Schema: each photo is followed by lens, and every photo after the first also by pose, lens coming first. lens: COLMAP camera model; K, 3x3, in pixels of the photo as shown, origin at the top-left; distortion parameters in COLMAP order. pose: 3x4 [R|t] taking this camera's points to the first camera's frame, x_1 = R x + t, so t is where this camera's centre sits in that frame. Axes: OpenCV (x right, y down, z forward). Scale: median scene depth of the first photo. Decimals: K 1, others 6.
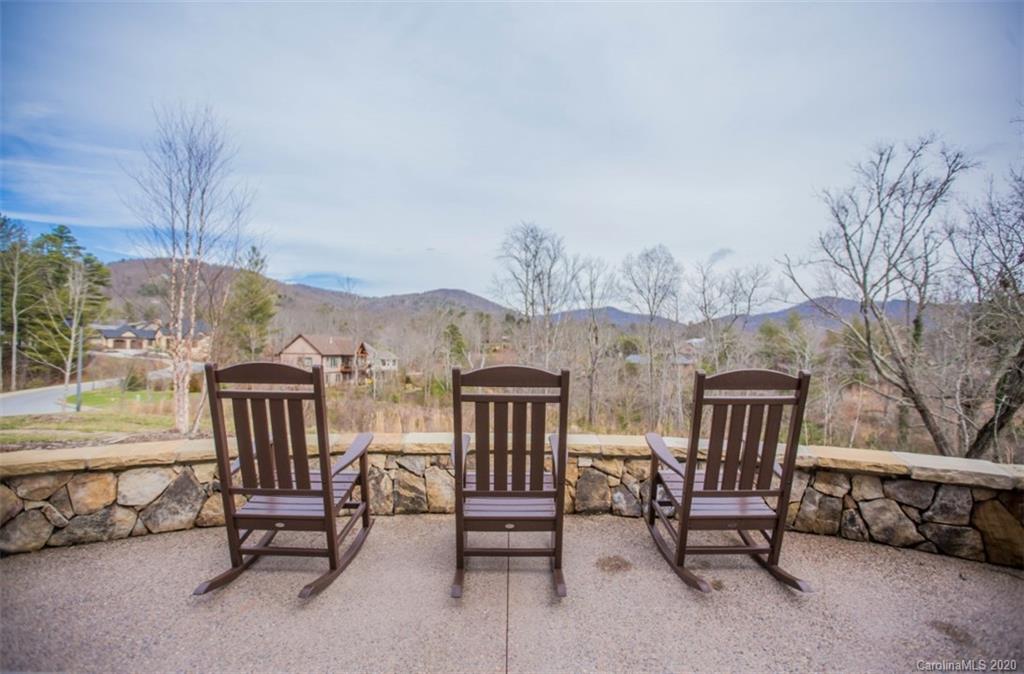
lens RADIAL K [[455.7, 0, 514.2], [0, 455.7, 340.4], [0, 0, 1]] dist [-0.002637, -0.000188]
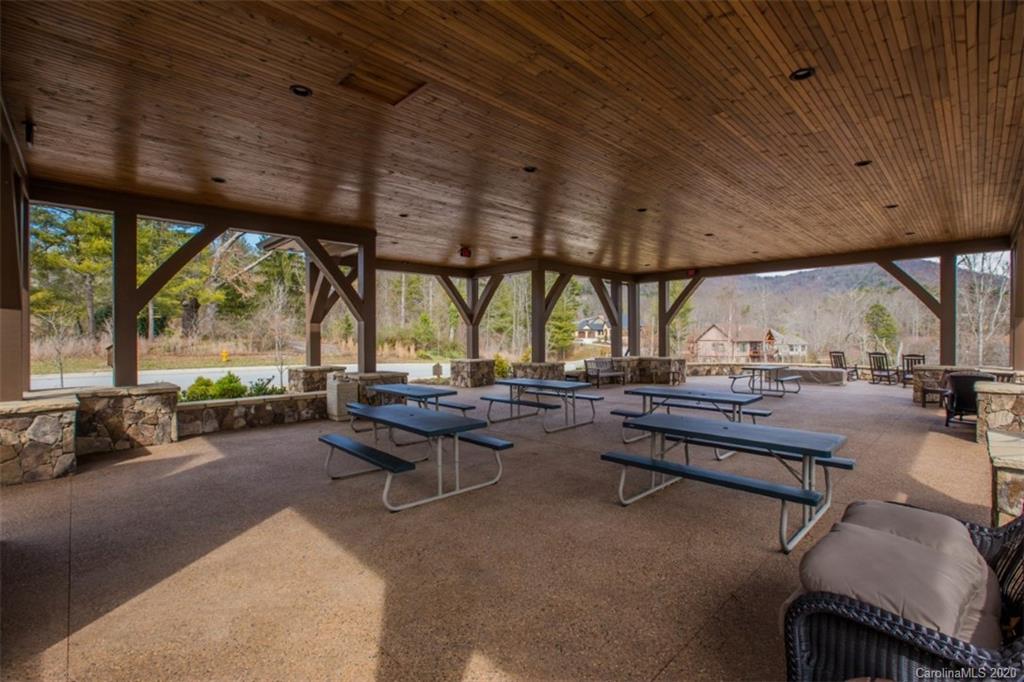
lens RADIAL K [[455.7, 0, 517.9], [0, 455.7, 341.2], [0, 0, 1]] dist [-0.002637, -0.000188]
pose [[0.685354, -0.009701, -0.728146, 0.039658], [0.035252, 0.999181, 0.019868, -0.008913], [0.727357, -0.039285, 0.685134, -0.159080]]
